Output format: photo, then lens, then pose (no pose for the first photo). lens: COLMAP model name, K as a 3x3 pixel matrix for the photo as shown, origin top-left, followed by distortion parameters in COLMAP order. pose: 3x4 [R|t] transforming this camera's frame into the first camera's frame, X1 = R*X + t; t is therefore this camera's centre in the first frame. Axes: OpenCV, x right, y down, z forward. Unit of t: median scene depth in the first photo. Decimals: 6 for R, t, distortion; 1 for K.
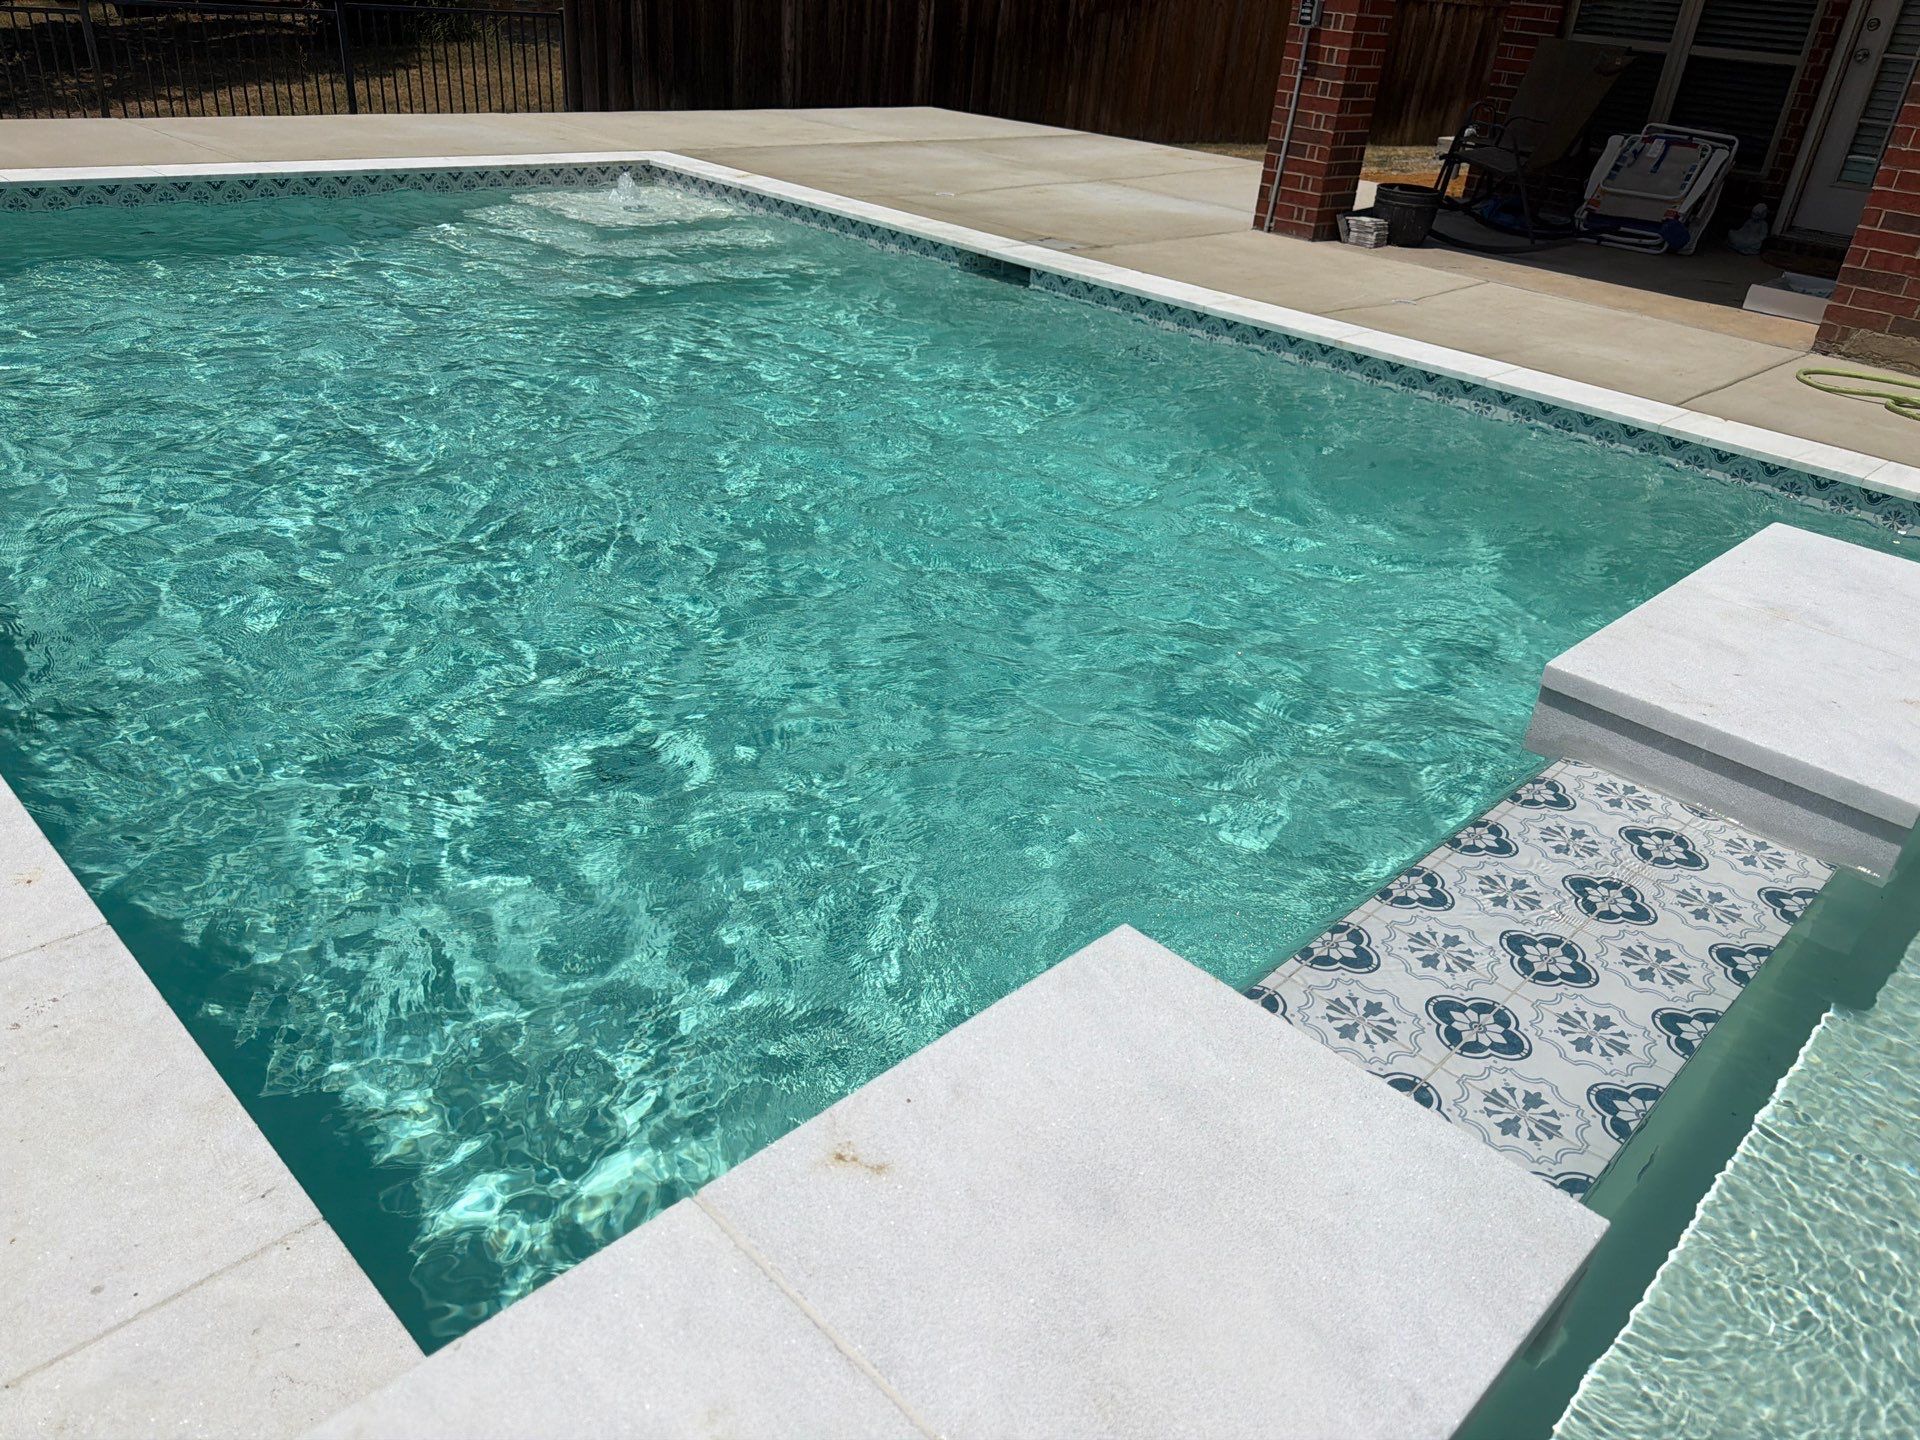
lens RADIAL K [[1338.0, 0, 960.0], [0, 1338.0, 720.0], [0, 0, 1]] dist [0.027582, -0.037820]
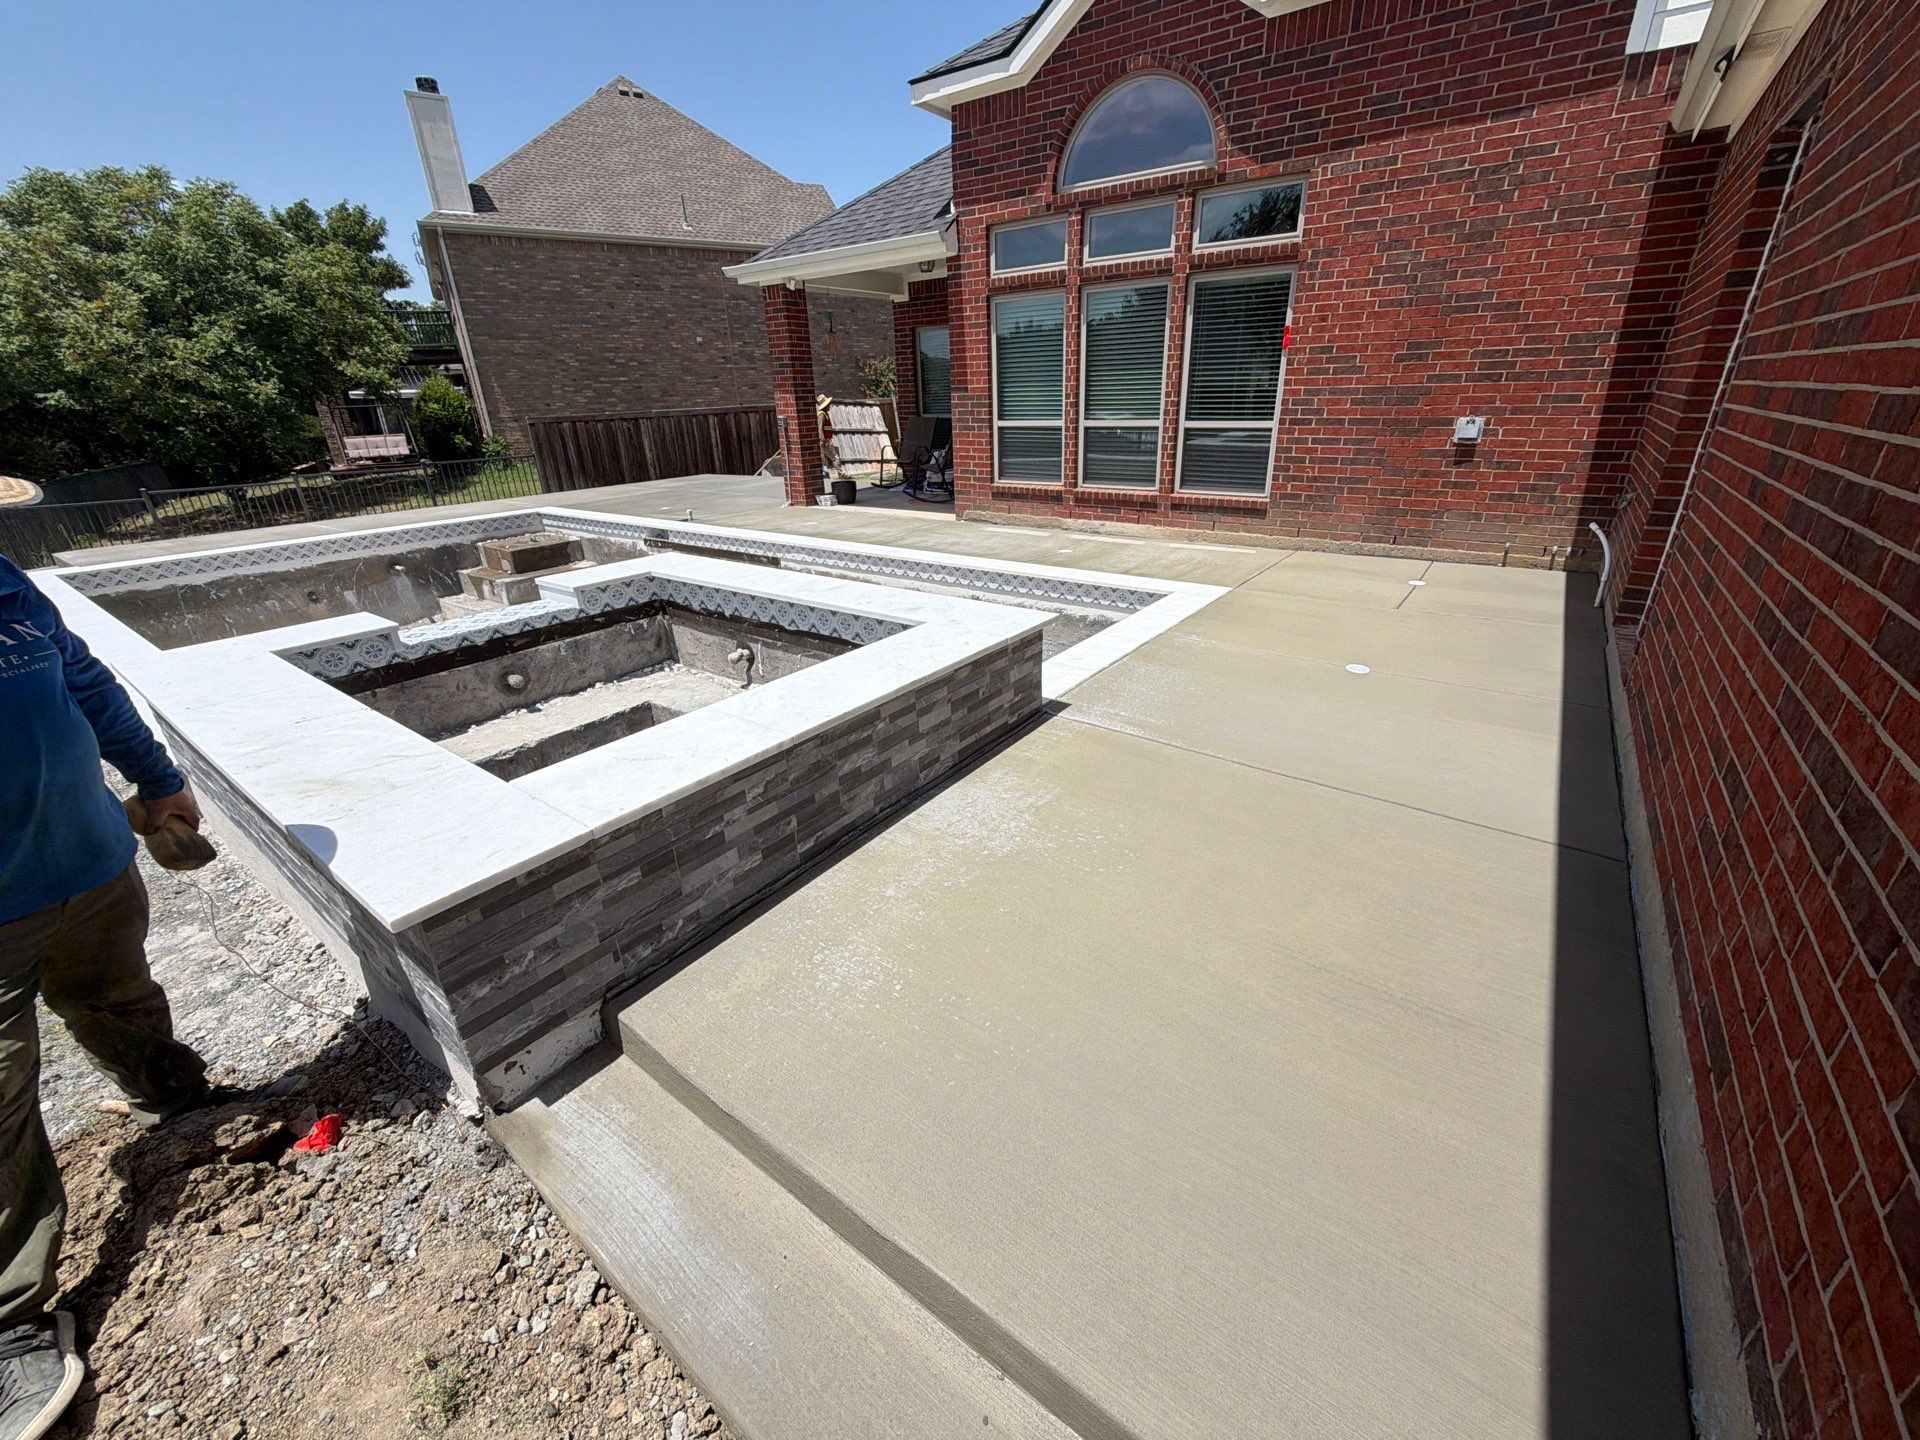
lens RADIAL K [[767.2, 0, 960.0], [0, 767.2, 720.0], [0, 0, 1]] dist [-0.001766, -0.000095]
pose [[0.985116, -0.148325, 0.086868, 0.358381], [0.157105, 0.981996, -0.104888, 0.209979], [-0.069747, 0.116974, 0.990683, -0.348341]]
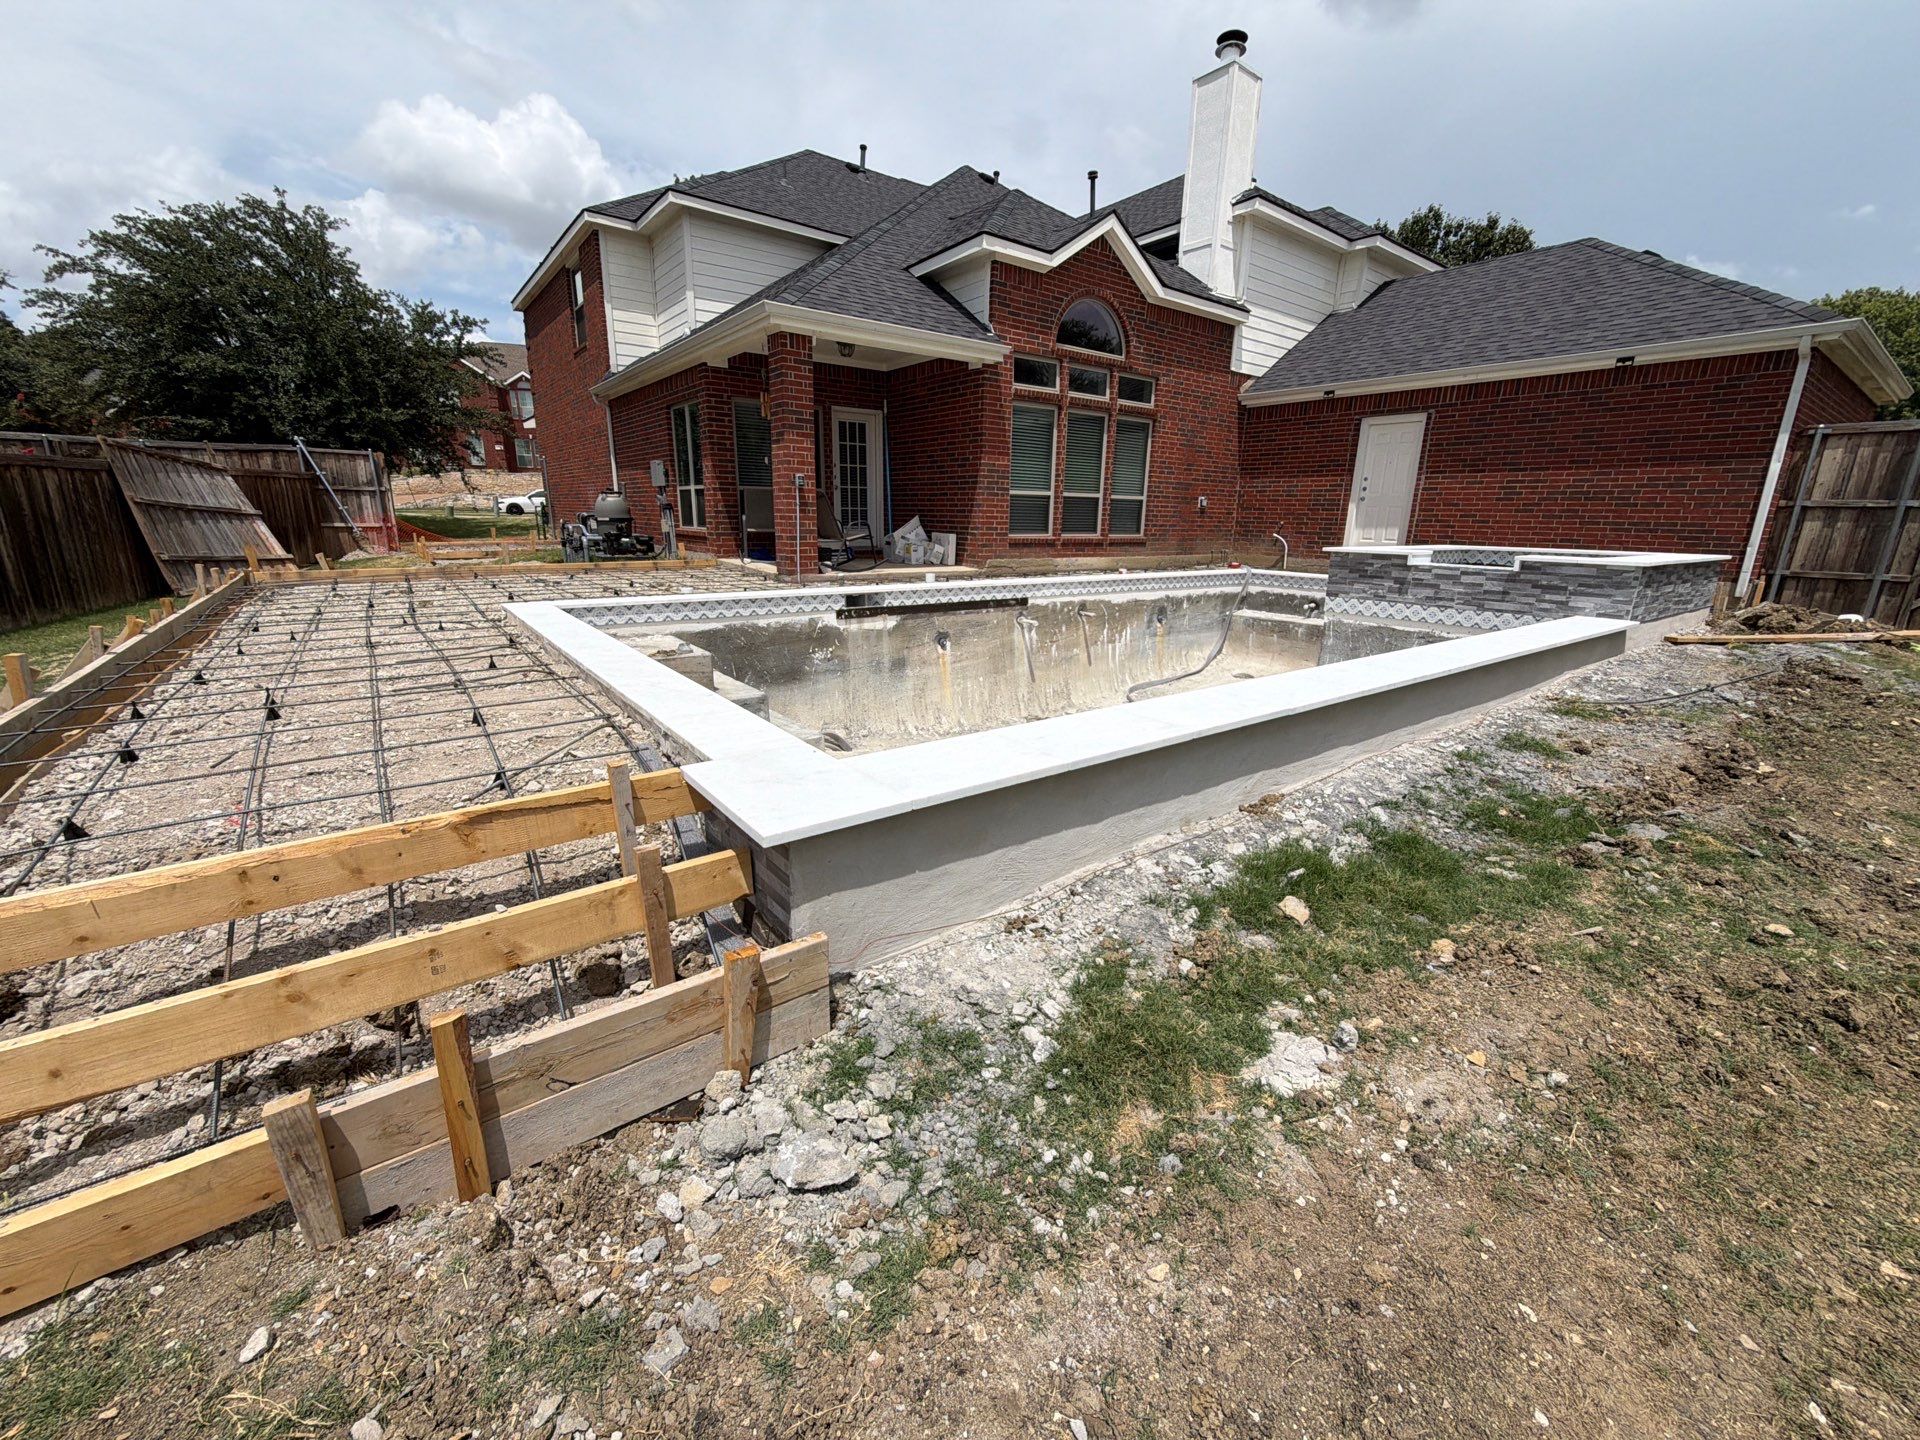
lens RADIAL K [[767.2, 0, 960.0], [0, 767.2, 720.0], [0, 0, 1]] dist [-0.001766, -0.000095]
pose [[0.143171, -0.323809, 0.935227, -0.907156], [0.486647, 0.845866, 0.218370, -0.303642], [-0.861787, 0.423861, 0.278685, 0.536102]]
